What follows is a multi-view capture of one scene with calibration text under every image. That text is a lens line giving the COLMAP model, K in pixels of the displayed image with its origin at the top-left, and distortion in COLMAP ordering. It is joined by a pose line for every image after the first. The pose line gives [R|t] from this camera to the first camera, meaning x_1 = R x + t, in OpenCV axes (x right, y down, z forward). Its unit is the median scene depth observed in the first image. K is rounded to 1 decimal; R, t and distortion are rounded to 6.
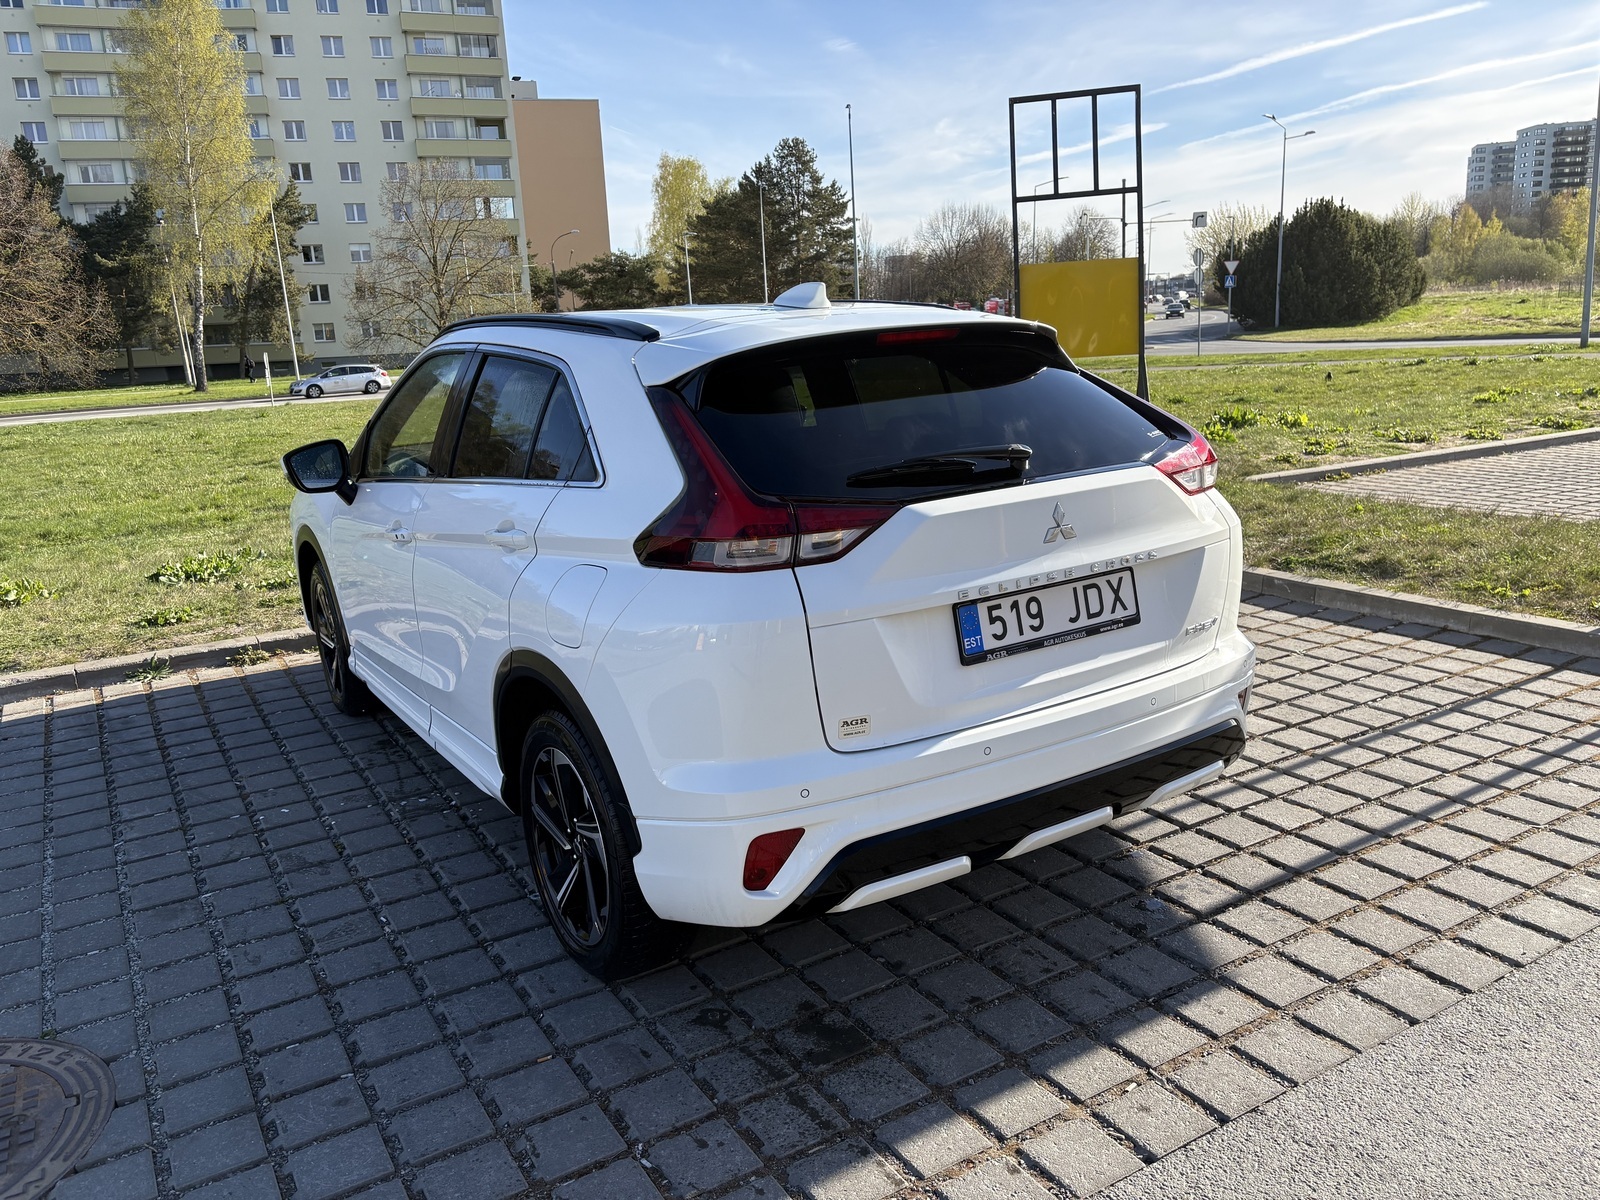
lens RADIAL K [[1208.1, 0, 800.0], [0, 1208.1, 600.0], [0, 0, 1]] dist [0.041116, -0.052197]
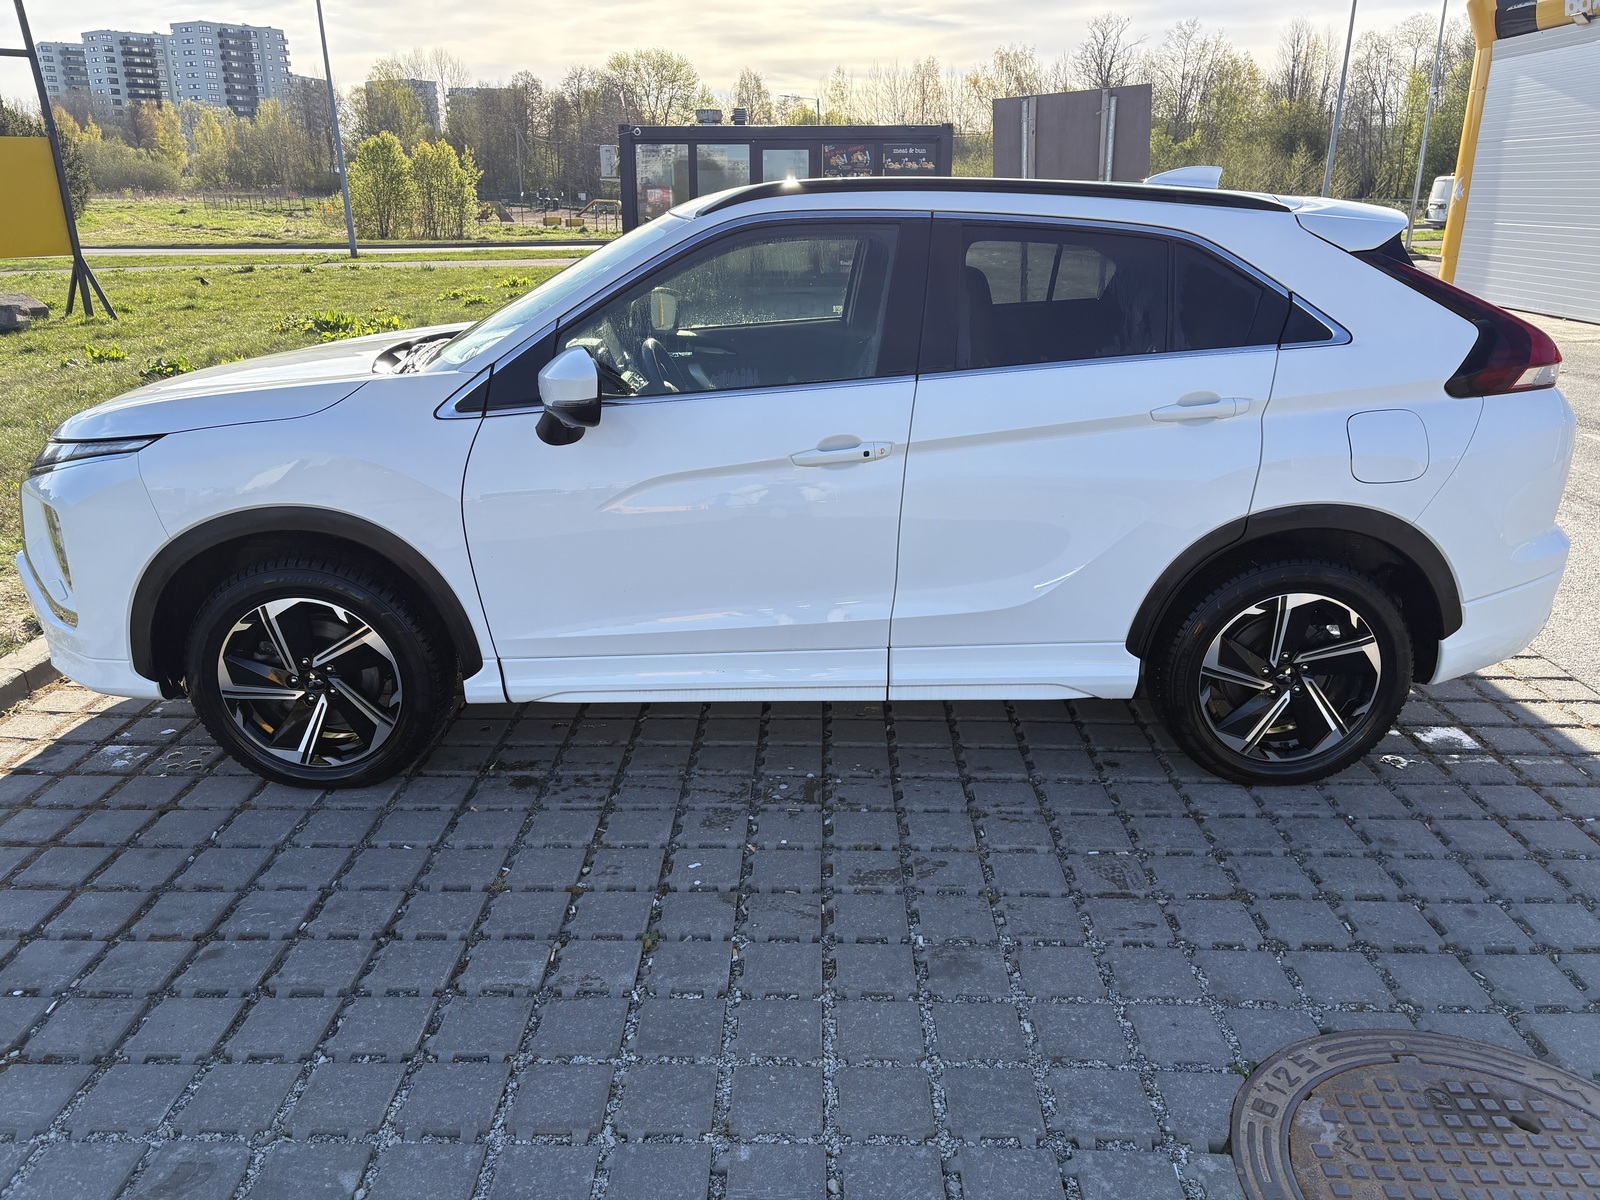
lens RADIAL K [[1208.1, 0, 800.0], [0, 1208.1, 600.0], [0, 0, 1]] dist [0.041116, -0.052197]
pose [[0.523738, -0.219689, 0.823065, -1.240822], [0.162489, 0.974199, 0.156633, -0.106874], [-0.836239, 0.051704, 0.545922, 0.719628]]
